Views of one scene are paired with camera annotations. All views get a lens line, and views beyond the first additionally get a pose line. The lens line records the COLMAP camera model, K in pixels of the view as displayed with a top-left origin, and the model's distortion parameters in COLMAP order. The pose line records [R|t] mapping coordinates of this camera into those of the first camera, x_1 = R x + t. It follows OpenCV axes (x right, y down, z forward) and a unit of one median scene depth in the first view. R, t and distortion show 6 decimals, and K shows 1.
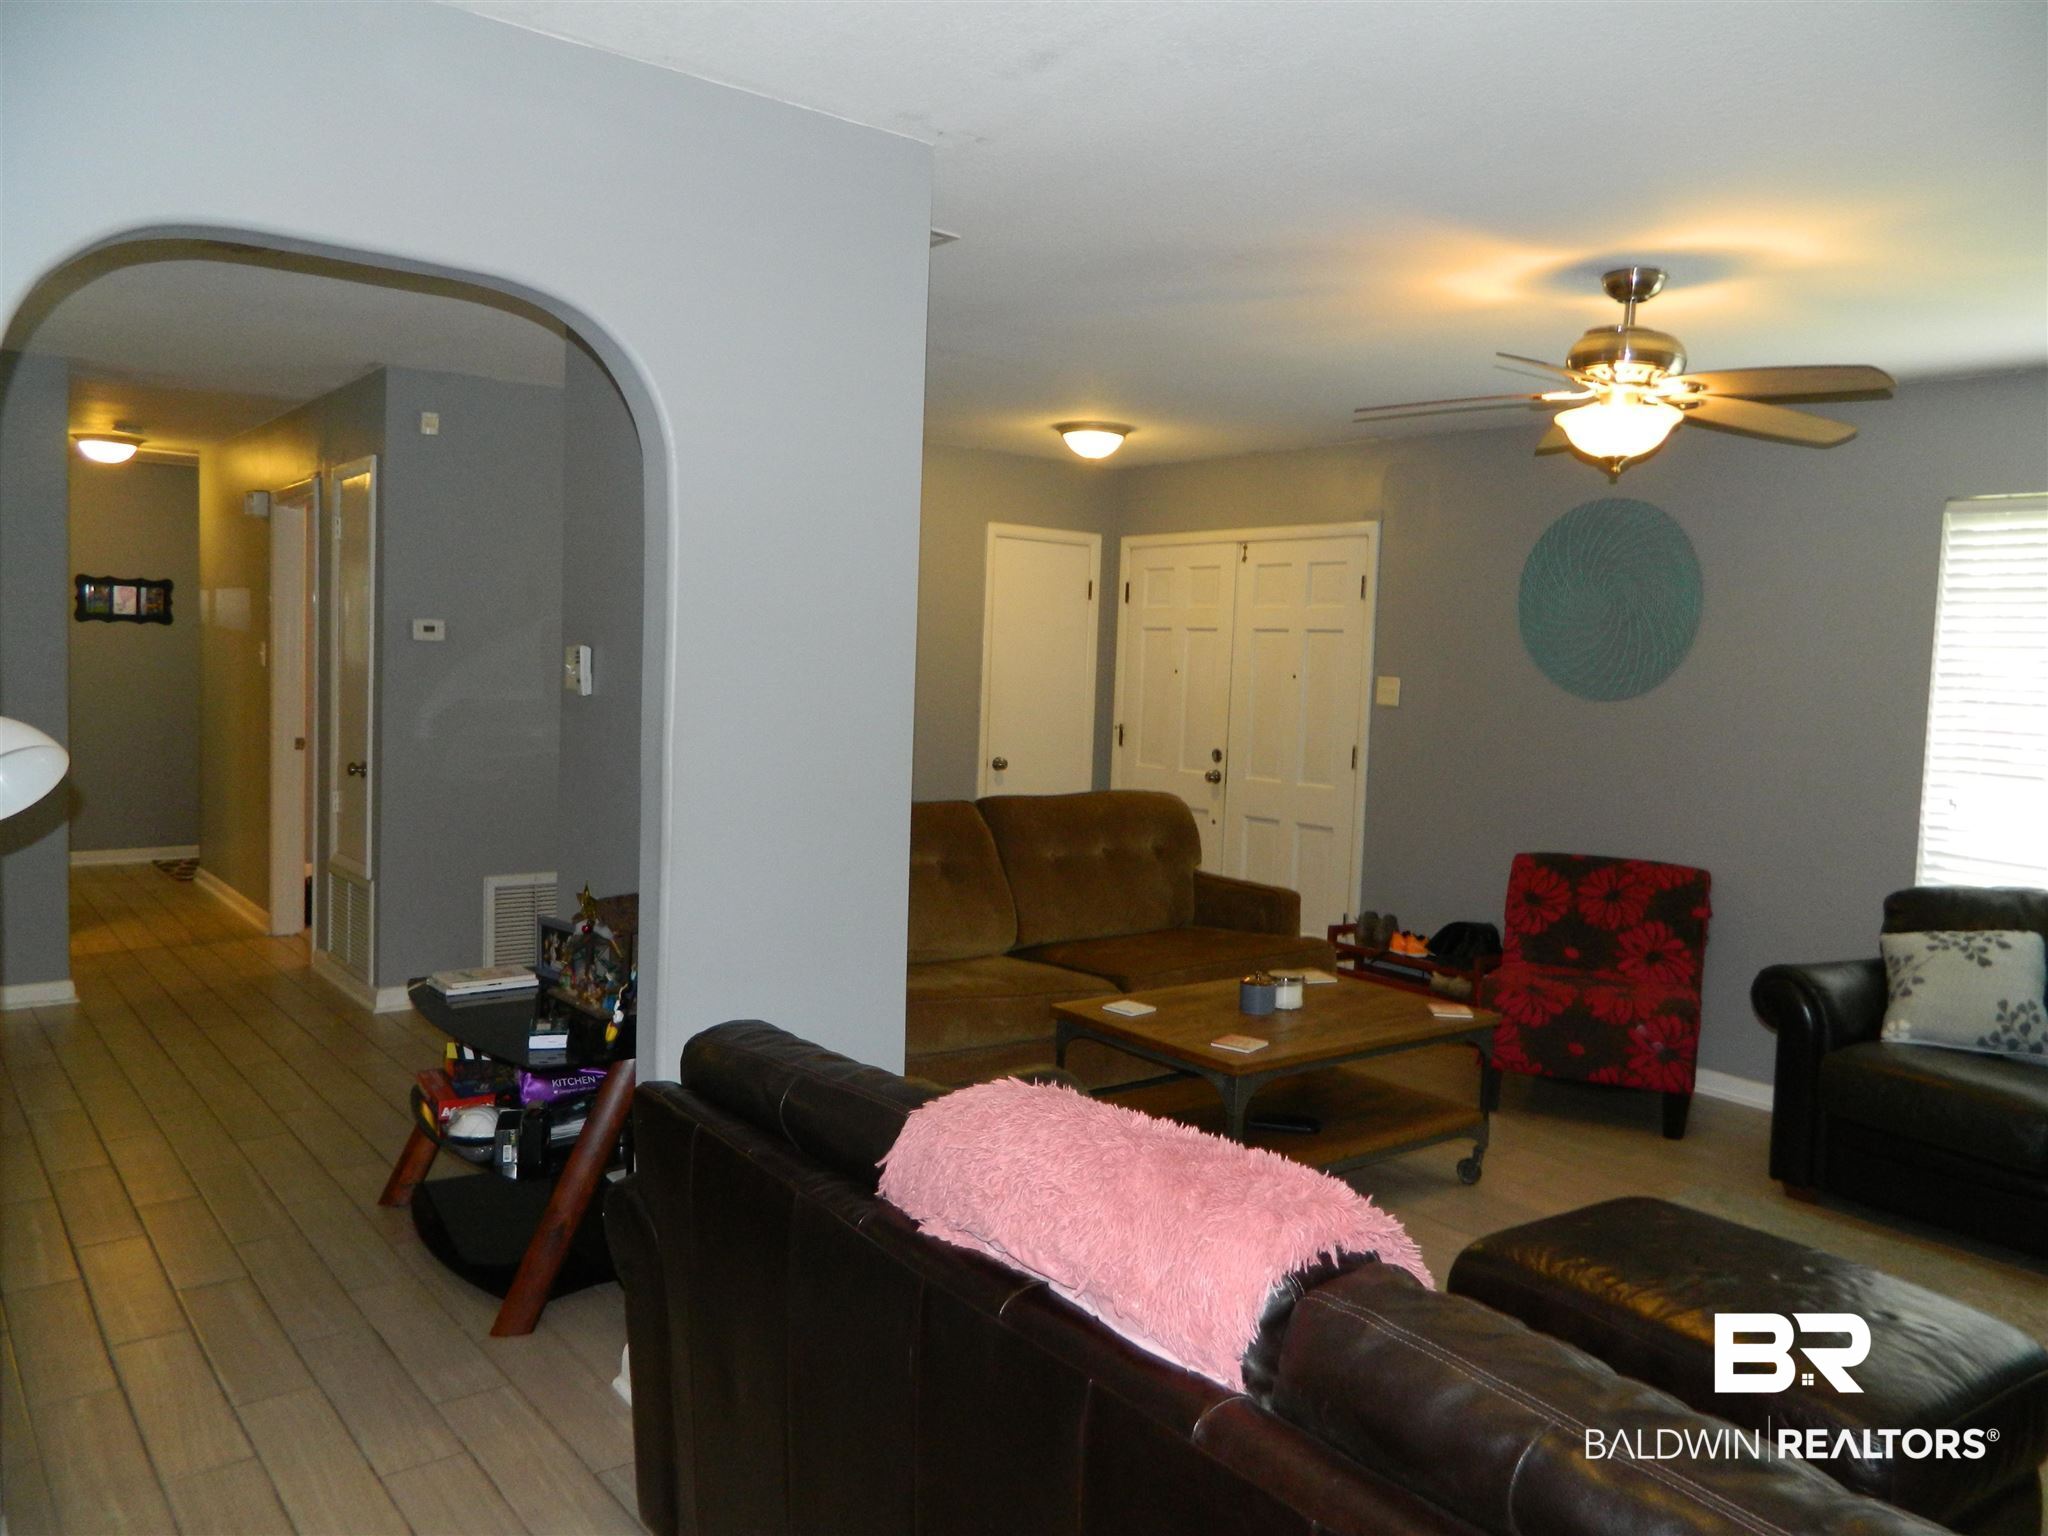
lens RADIAL K [[1516.0, 0, 1023.4], [0, 1516.0, 757.4], [0, 0, 1]] dist [0.013846, -0.005388]
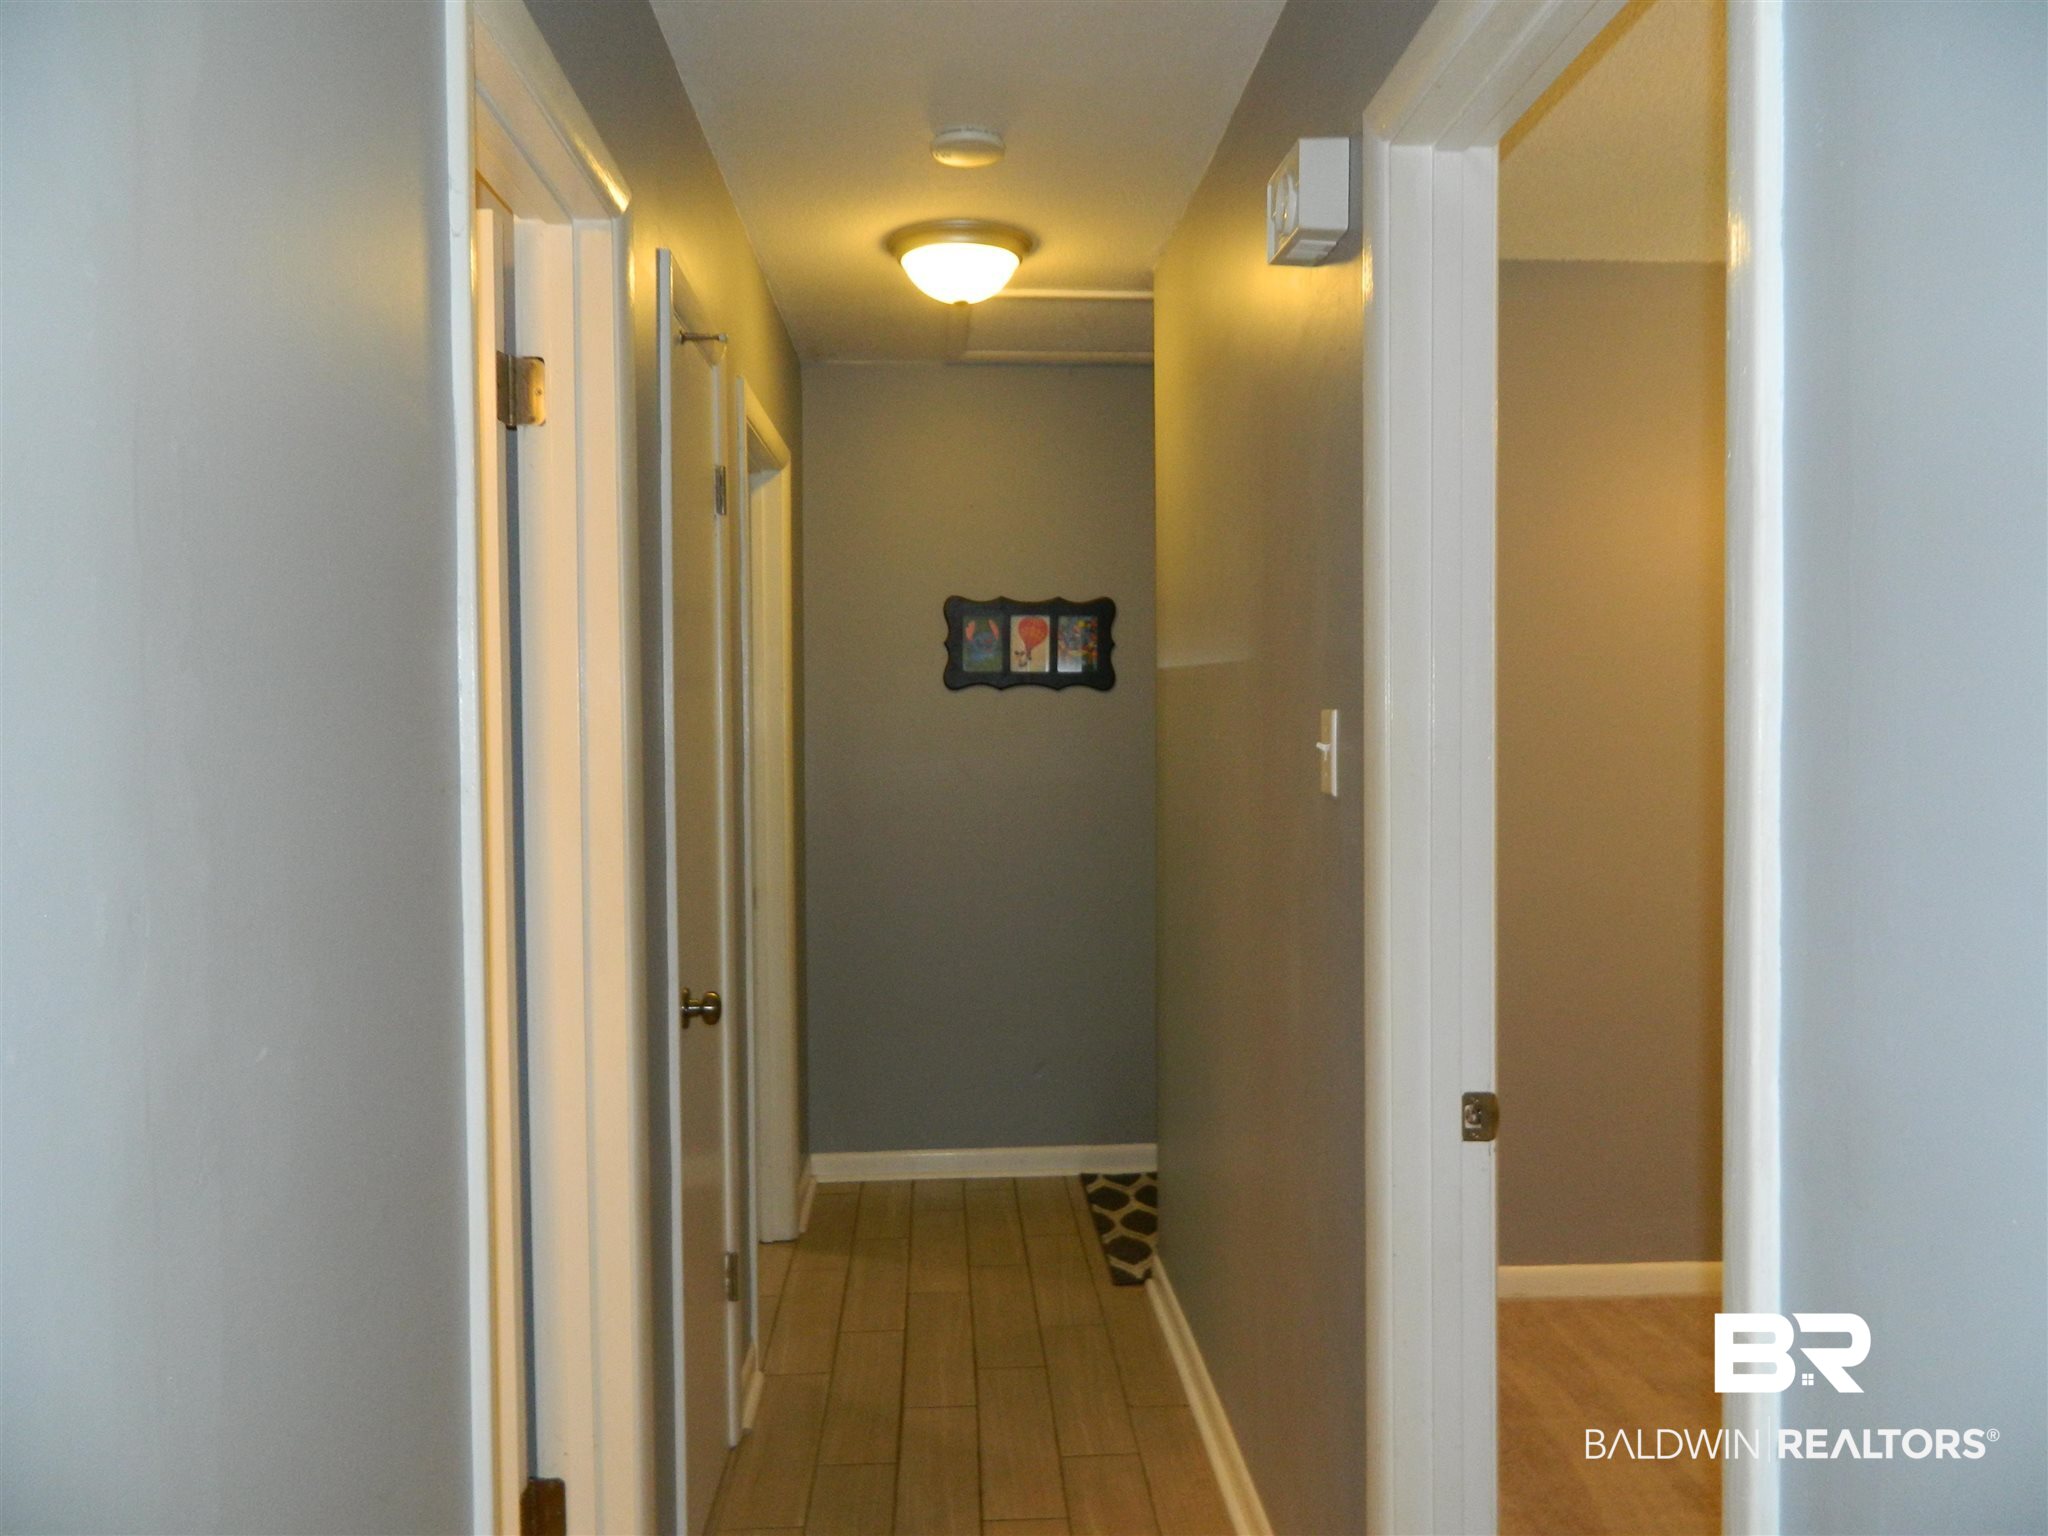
lens RADIAL K [[1516.0, 0, 1023.4], [0, 1516.0, 757.4], [0, 0, 1]] dist [0.013846, -0.005388]
pose [[0.818769, -0.017346, -0.573861, -0.320936], [-0.018416, 0.998236, -0.056449, -0.041429], [0.573828, 0.056787, 0.817005, 0.614293]]
